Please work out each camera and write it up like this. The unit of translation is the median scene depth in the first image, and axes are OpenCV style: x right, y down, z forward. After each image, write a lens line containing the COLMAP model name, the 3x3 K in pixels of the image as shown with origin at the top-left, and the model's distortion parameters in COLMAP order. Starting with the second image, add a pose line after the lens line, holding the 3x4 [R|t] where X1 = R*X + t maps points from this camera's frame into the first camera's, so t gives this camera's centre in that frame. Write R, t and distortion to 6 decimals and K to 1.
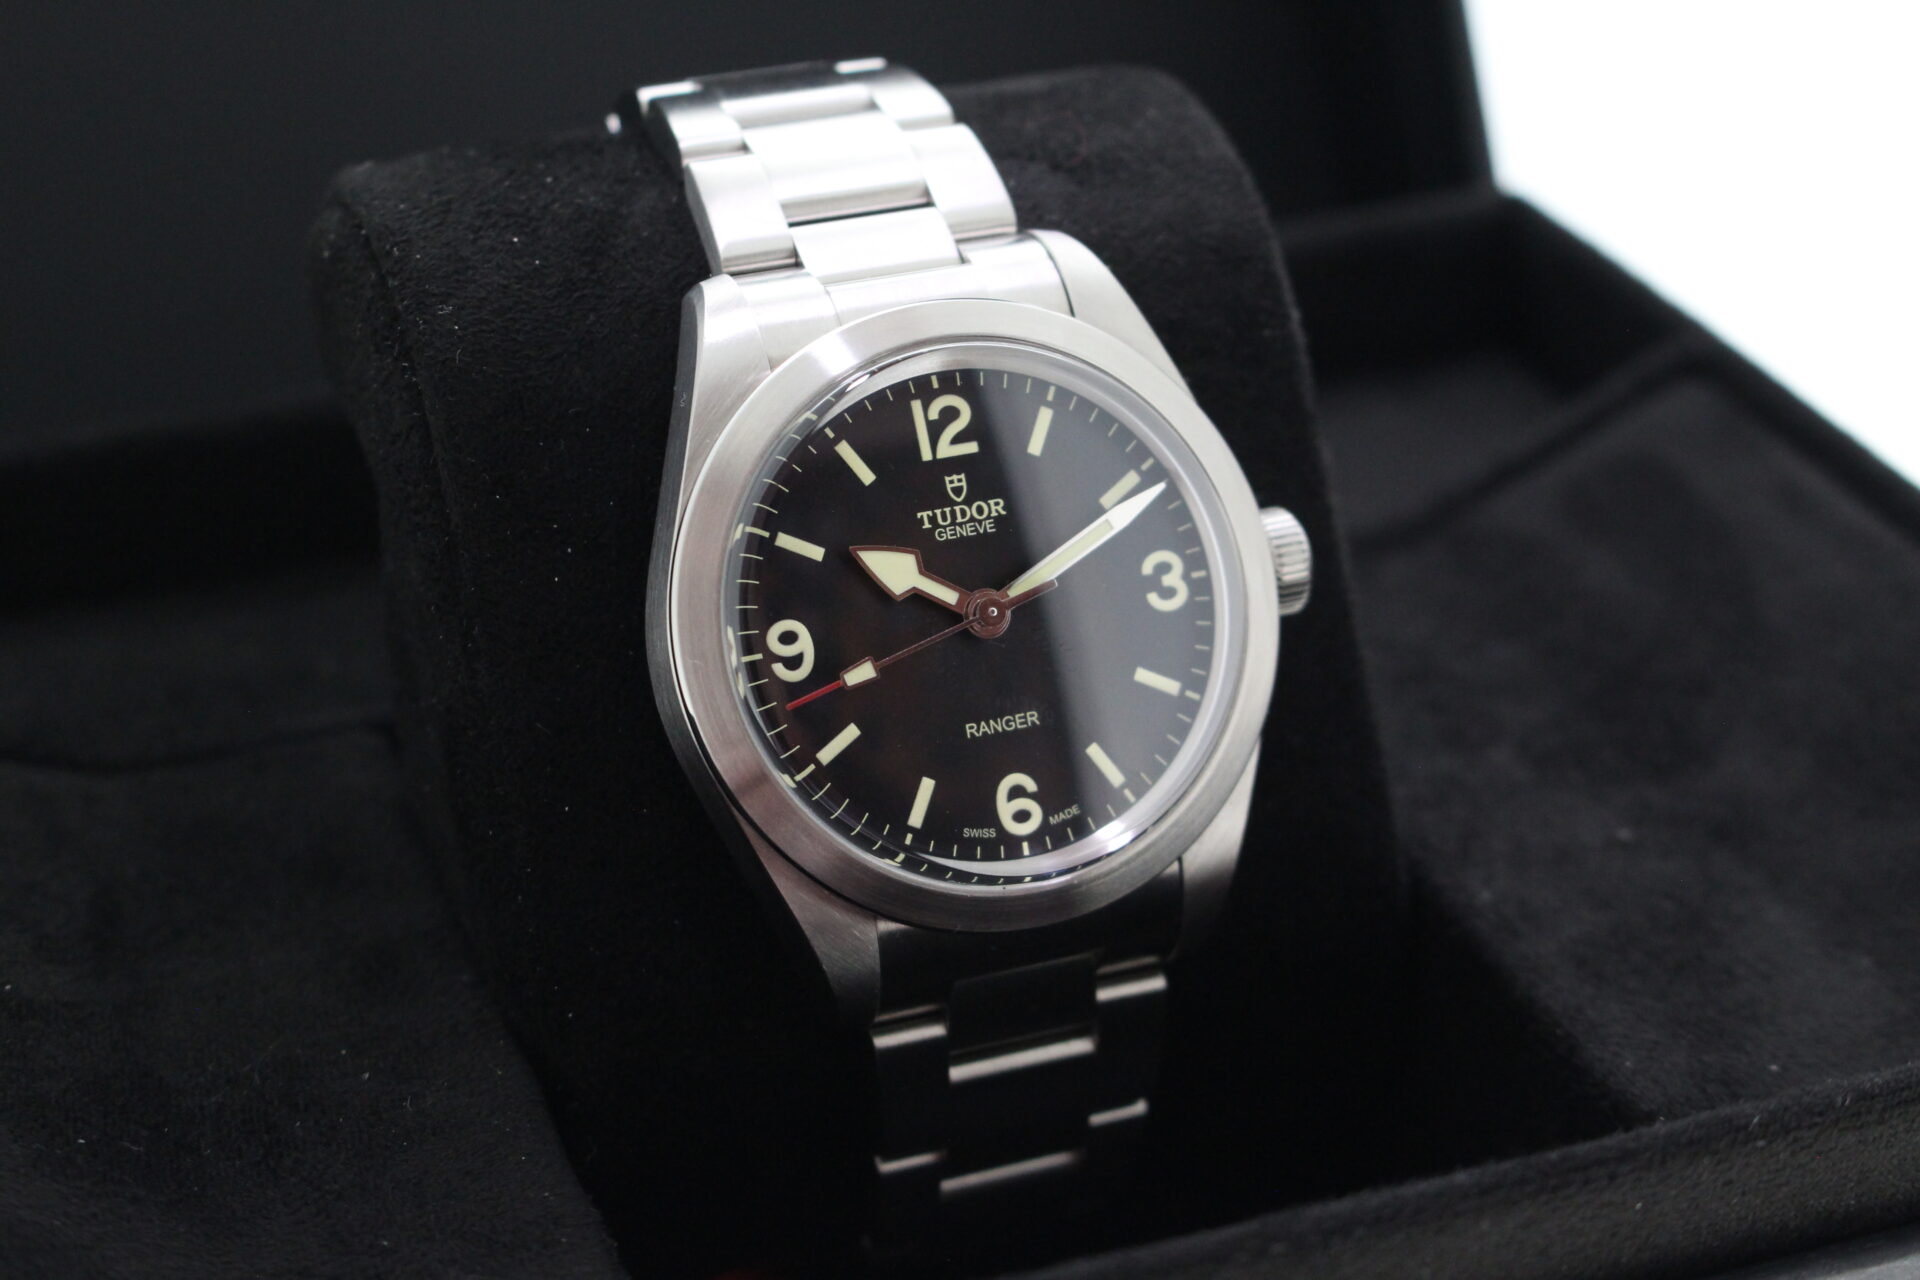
lens RADIAL K [[3728.0, 0, 960.0], [0, 3728.0, 640.0], [0, 0, 1]] dist [0.058222, 0.358828]
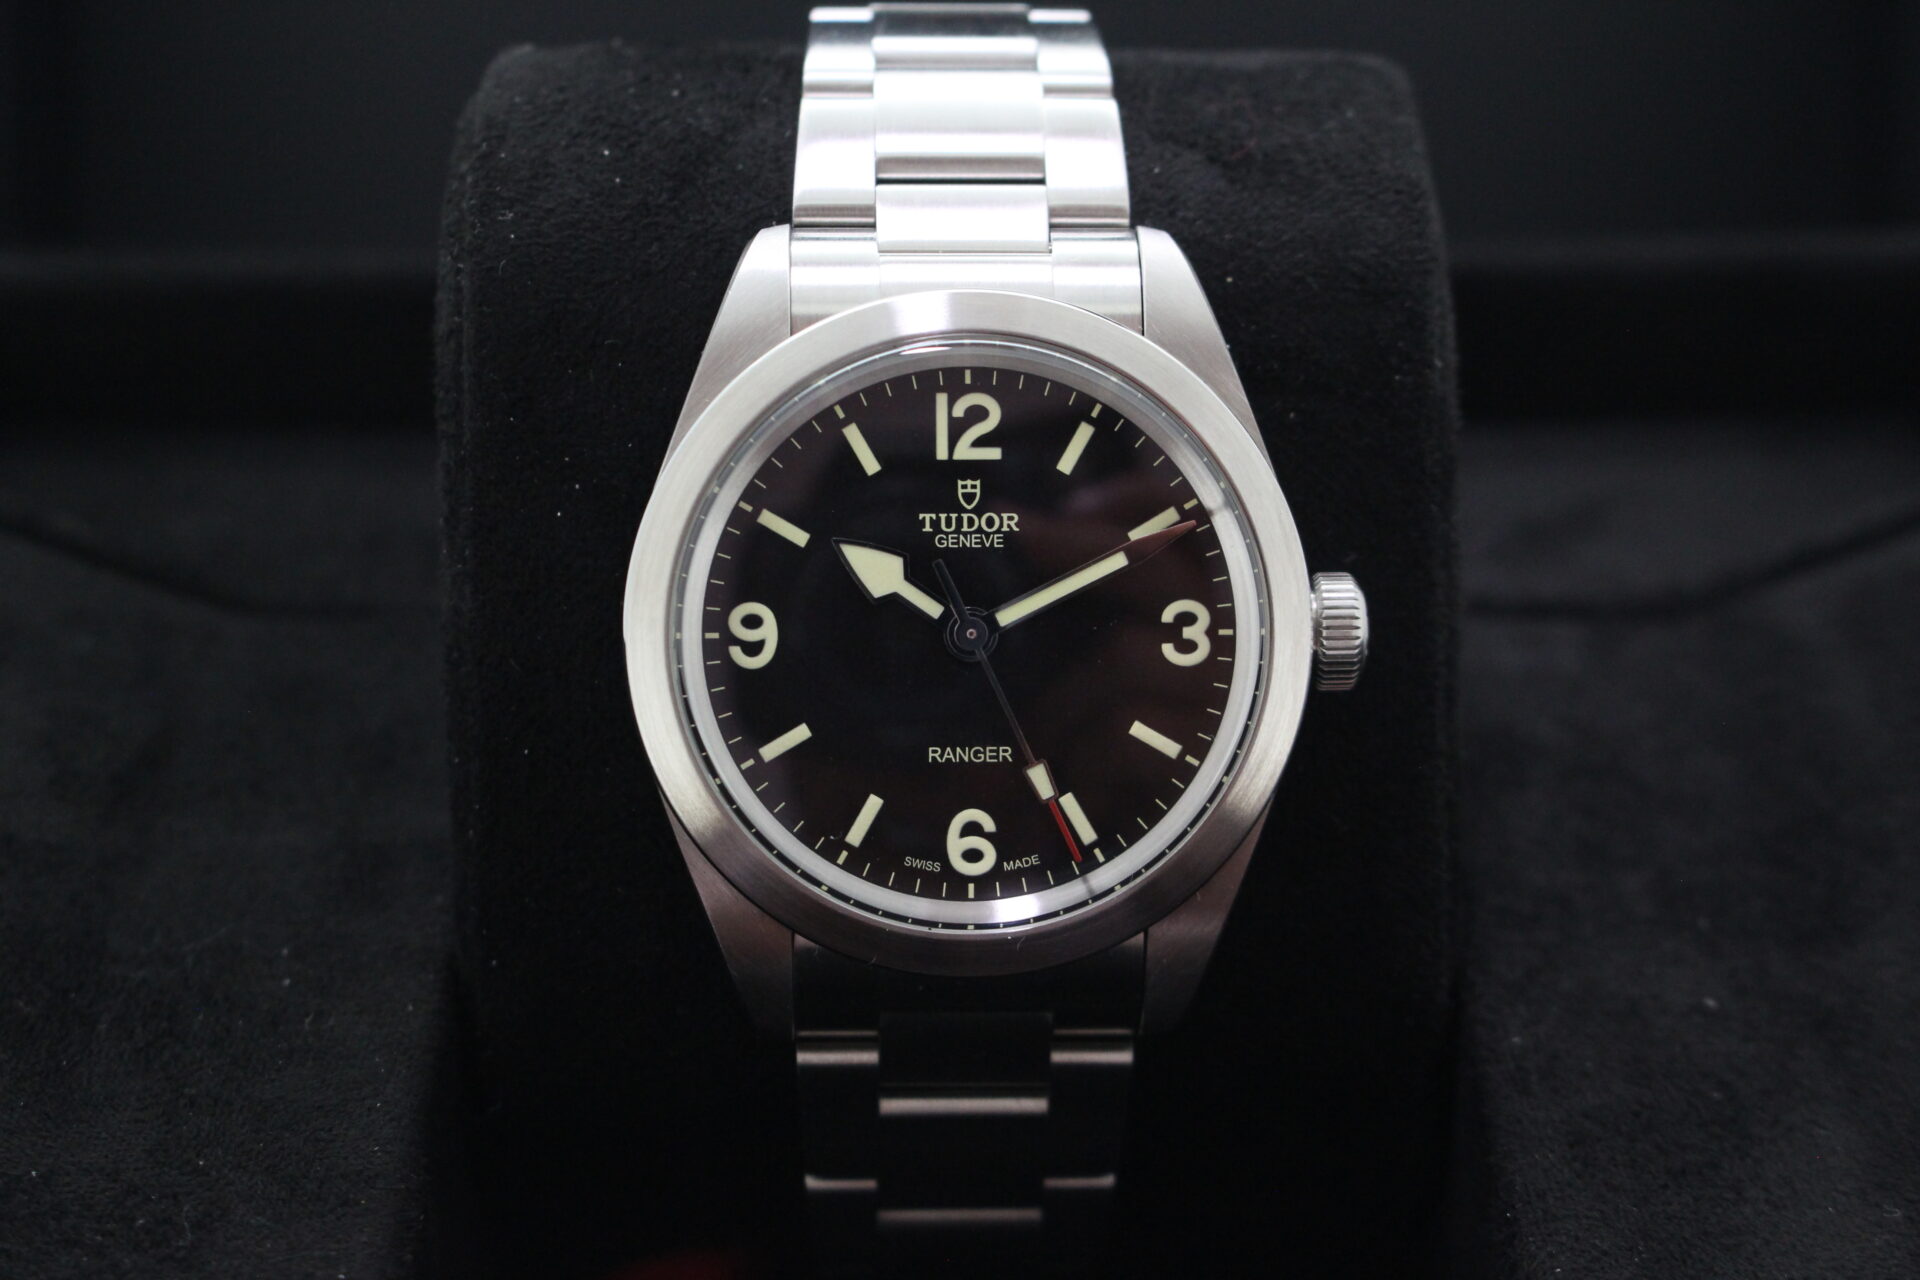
lens RADIAL K [[3728.0, 0, 960.0], [0, 3728.0, 640.0], [0, 0, 1]] dist [0.058222, 0.358828]
pose [[0.944880, 0.186889, -0.268838, 0.250957], [-0.172439, 0.982036, 0.076617, -0.075275], [0.278328, -0.026036, 0.960133, 0.109596]]
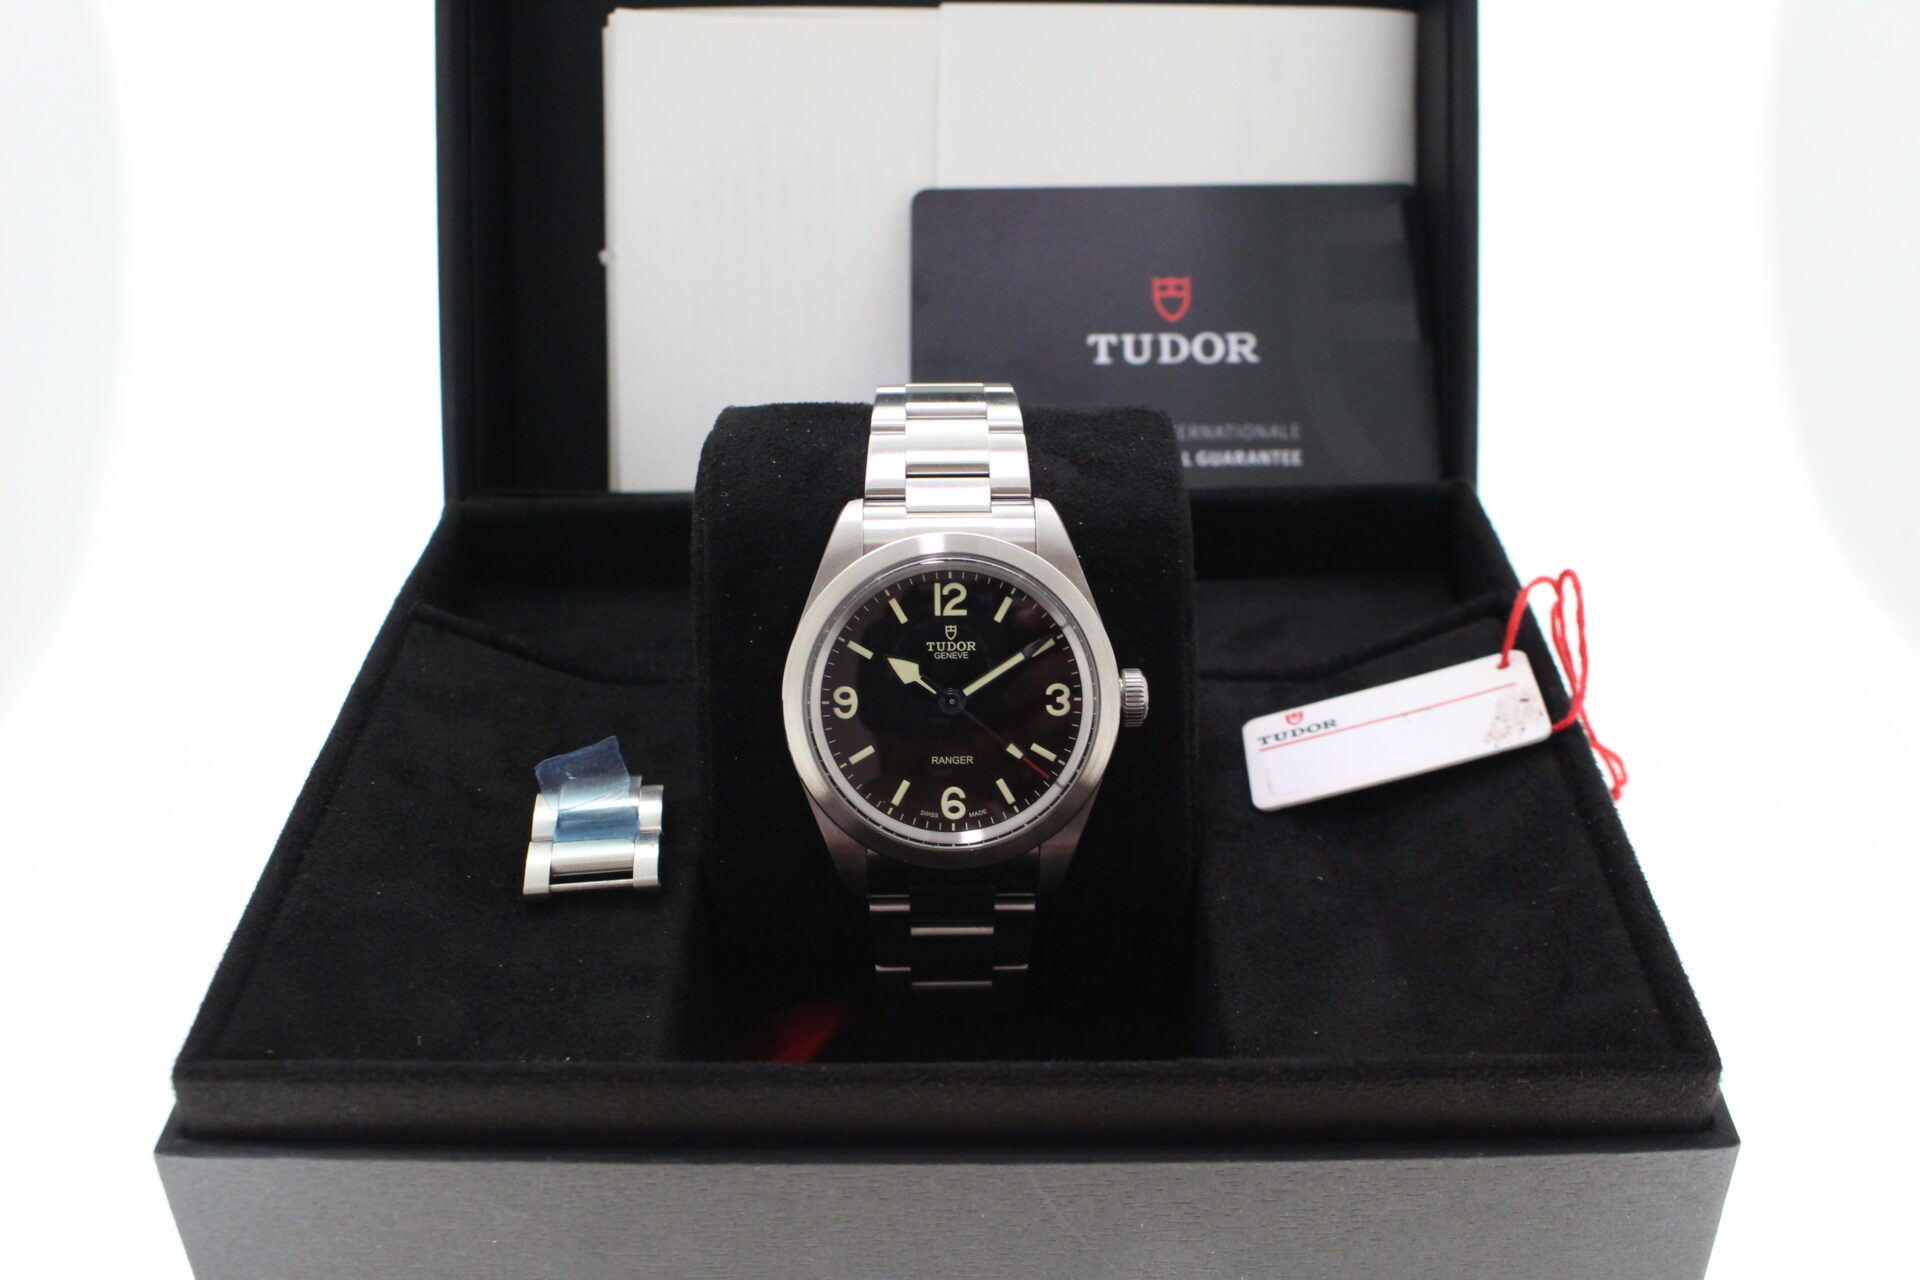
lens RADIAL K [[2075.2, 0, 960.0], [0, 2075.2, 640.0], [0, 0, 1]] dist [-0.019319, -0.004688]
pose [[0.940465, 0.181132, -0.287606, 0.304044], [-0.164357, 0.983015, 0.081655, -0.122707], [0.297511, -0.029524, 0.954262, -0.000005]]
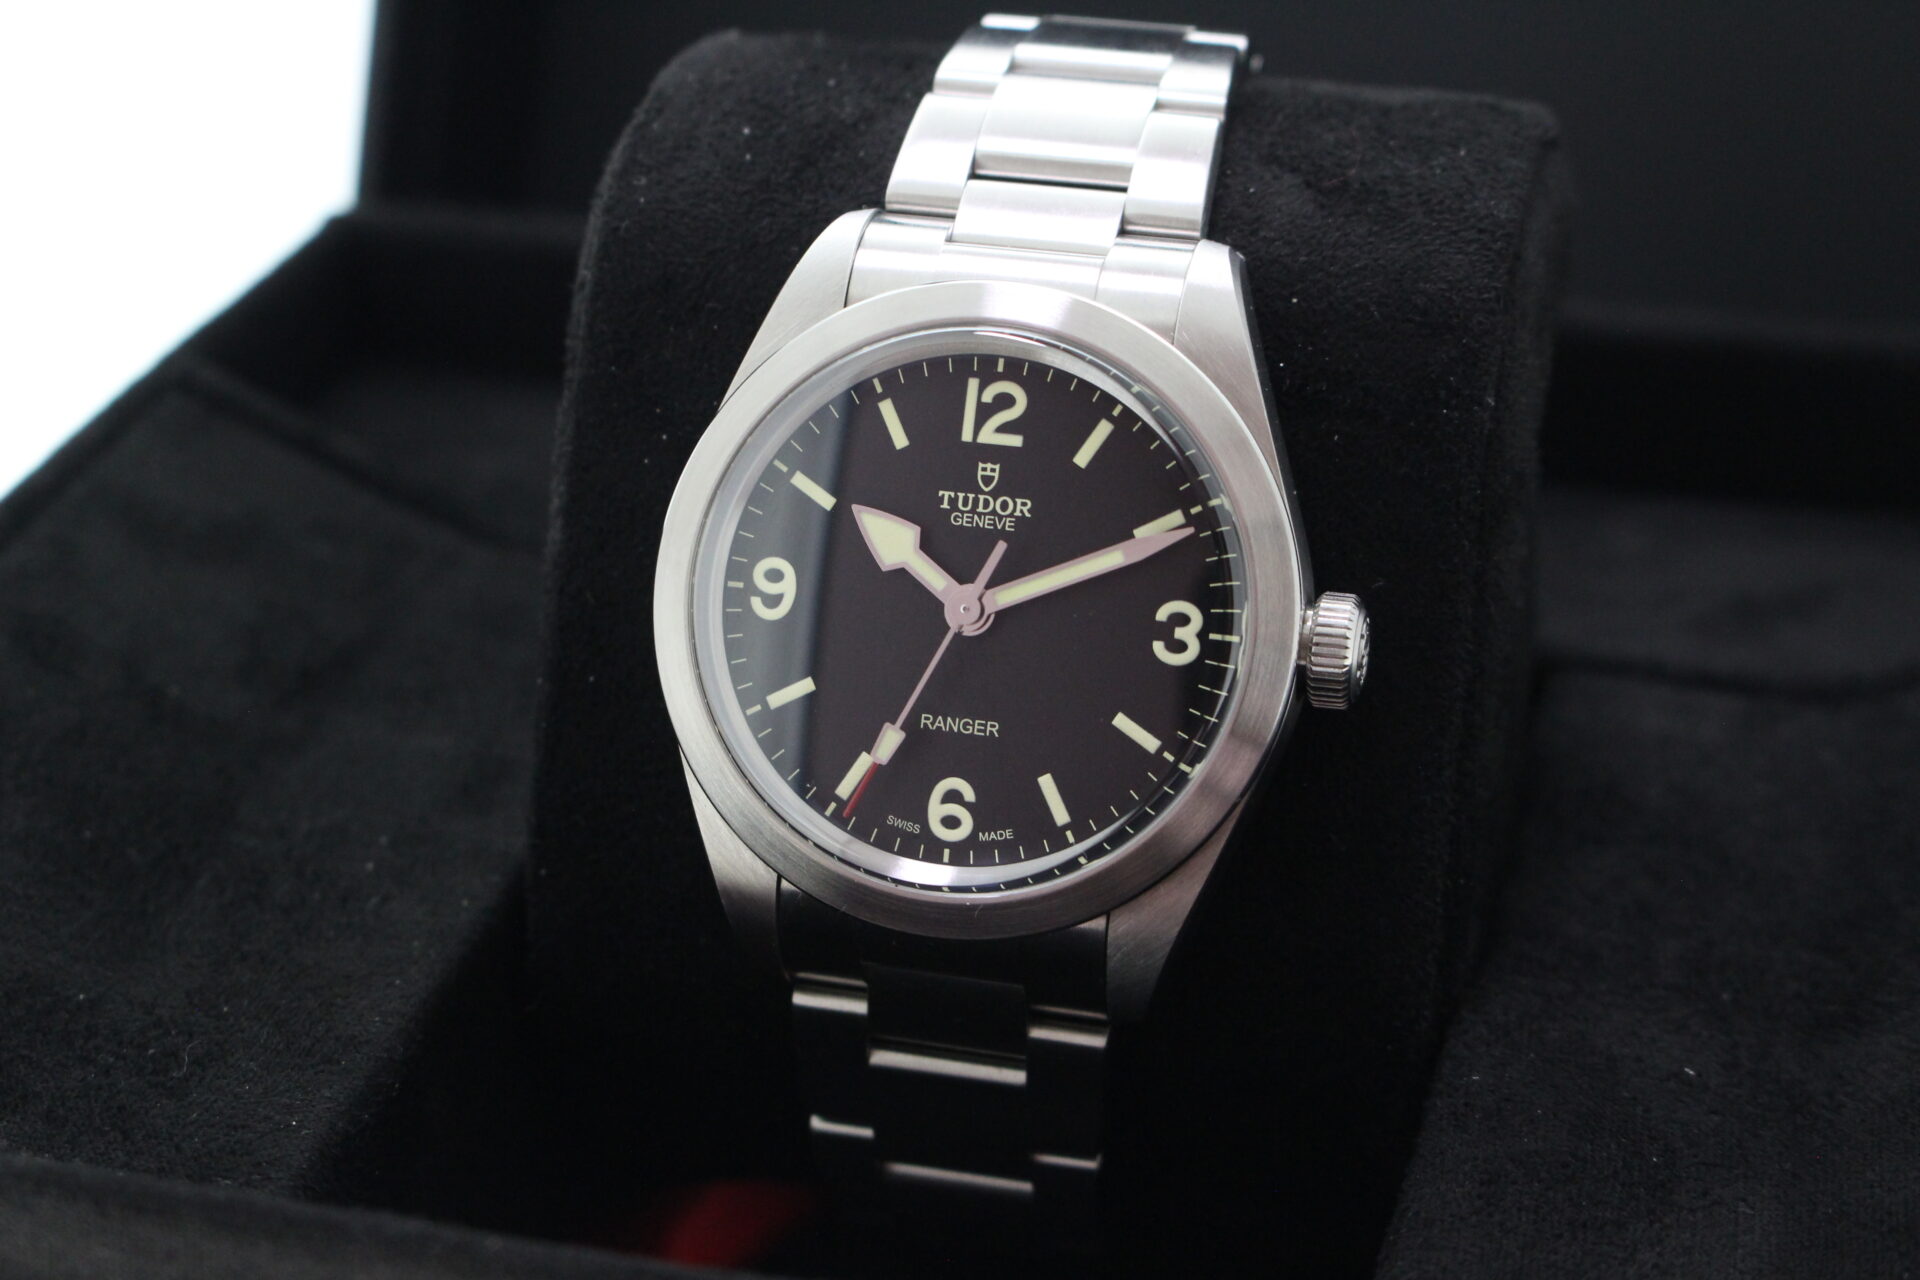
lens RADIAL K [[3728.0, 0, 960.0], [0, 3728.0, 640.0], [0, 0, 1]] dist [0.058222, 0.358828]
pose [[0.818099, 0.282548, -0.500880, 0.484720], [-0.263130, 0.958372, 0.110843, -0.104648], [0.511348, 0.041116, 0.858390, 0.170124]]
